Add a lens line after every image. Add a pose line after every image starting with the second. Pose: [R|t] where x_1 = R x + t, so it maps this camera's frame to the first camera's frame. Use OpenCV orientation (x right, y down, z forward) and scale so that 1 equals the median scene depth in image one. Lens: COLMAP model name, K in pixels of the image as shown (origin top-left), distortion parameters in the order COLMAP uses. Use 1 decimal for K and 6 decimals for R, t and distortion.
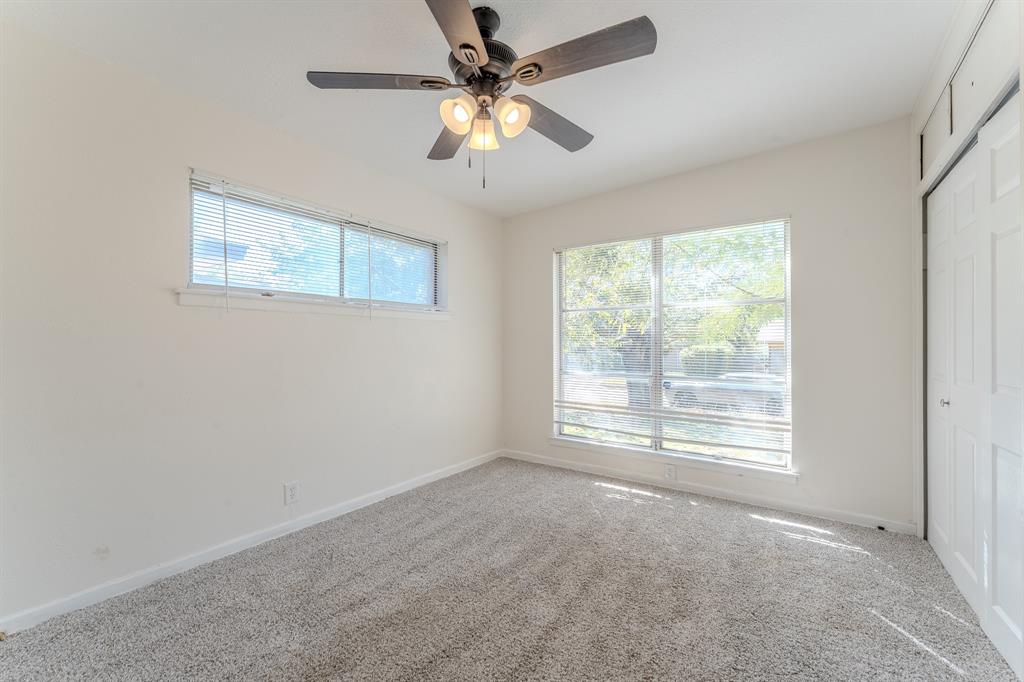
lens RADIAL K [[417.6, 0, 512.0], [0, 417.6, 341.0], [0, 0, 1]] dist [-0.000284, -0.000052]
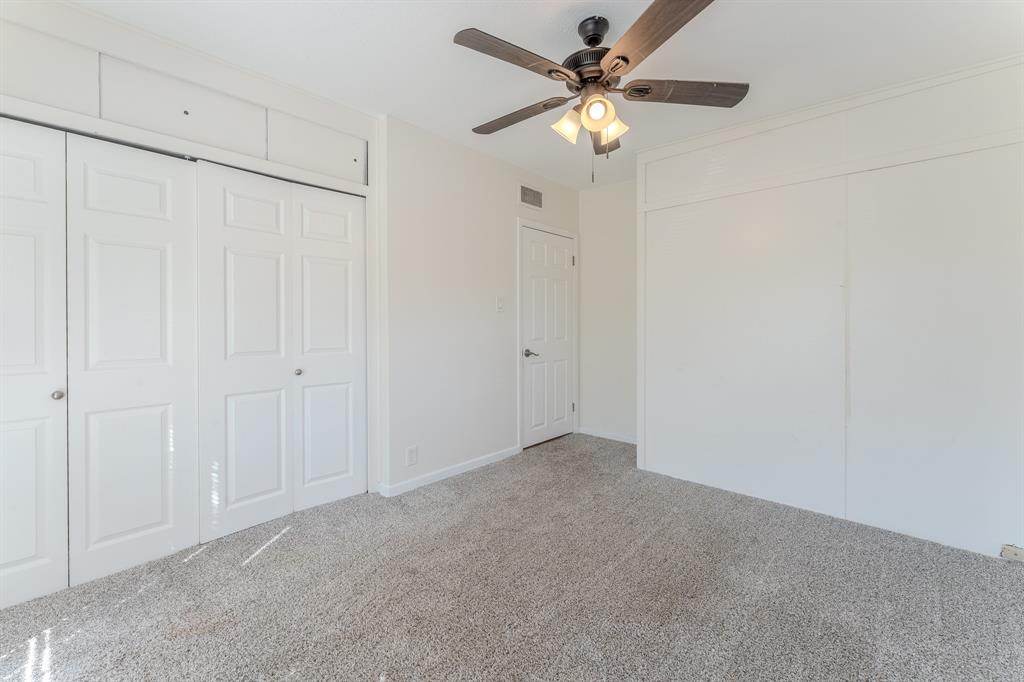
lens RADIAL K [[422.3, 0, 511.9], [0, 422.3, 330.8], [0, 0, 1]] dist [0.000856, 0.000241]
pose [[-0.990045, 0.008557, 0.140492, -0.007186], [0.009967, 0.999907, 0.009335, 0.012204], [-0.140399, 0.010642, -0.990038, 1.244788]]
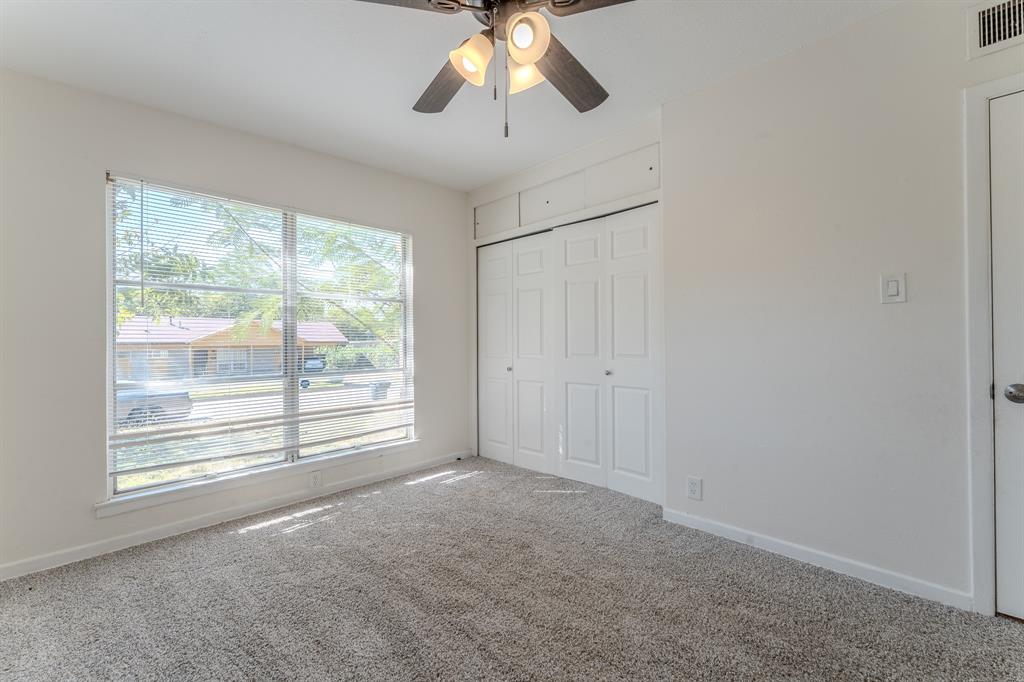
lens RADIAL K [[417.6, 0, 512.0], [0, 417.6, 341.0], [0, 0, 1]] dist [-0.000284, -0.000052]
pose [[0.162928, -0.002318, 0.986635, -0.509897], [0.006403, 0.999979, 0.001292, 0.019384], [-0.986617, 0.006107, 0.162939, 0.502783]]
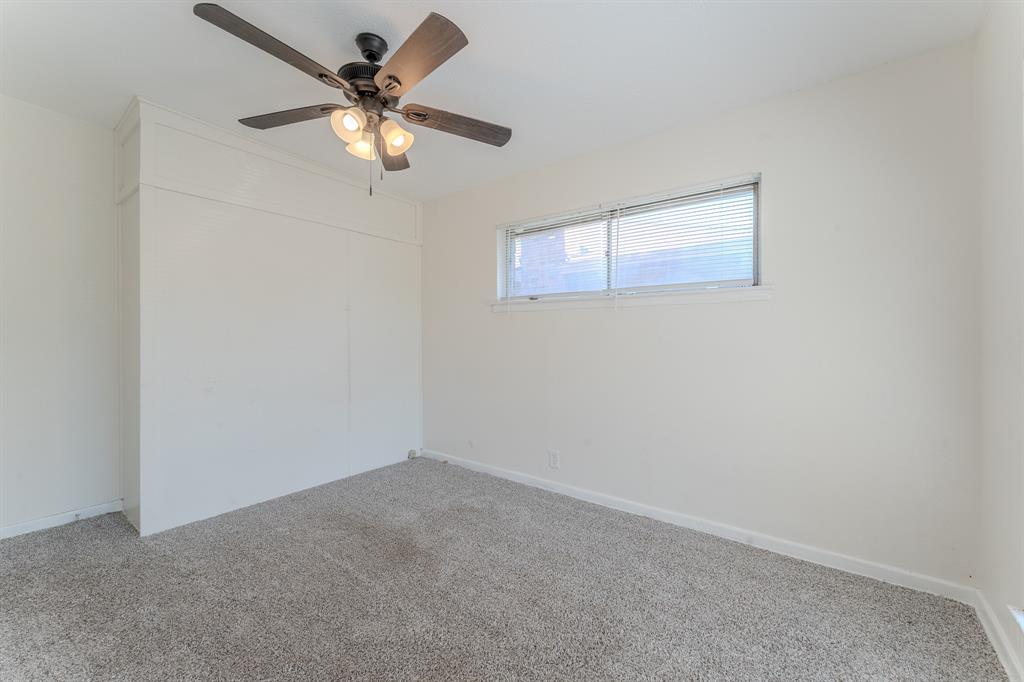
lens RADIAL K [[409.7, 0, 512.0], [0, 409.7, 341.0], [0, 0, 1]] dist [-0.000027, -0.000009]
pose [[-0.030265, 0.010394, -0.999488, 0.598998], [0.005491, 0.999933, 0.010232, 0.006464], [0.999527, -0.005179, -0.030320, 0.829719]]
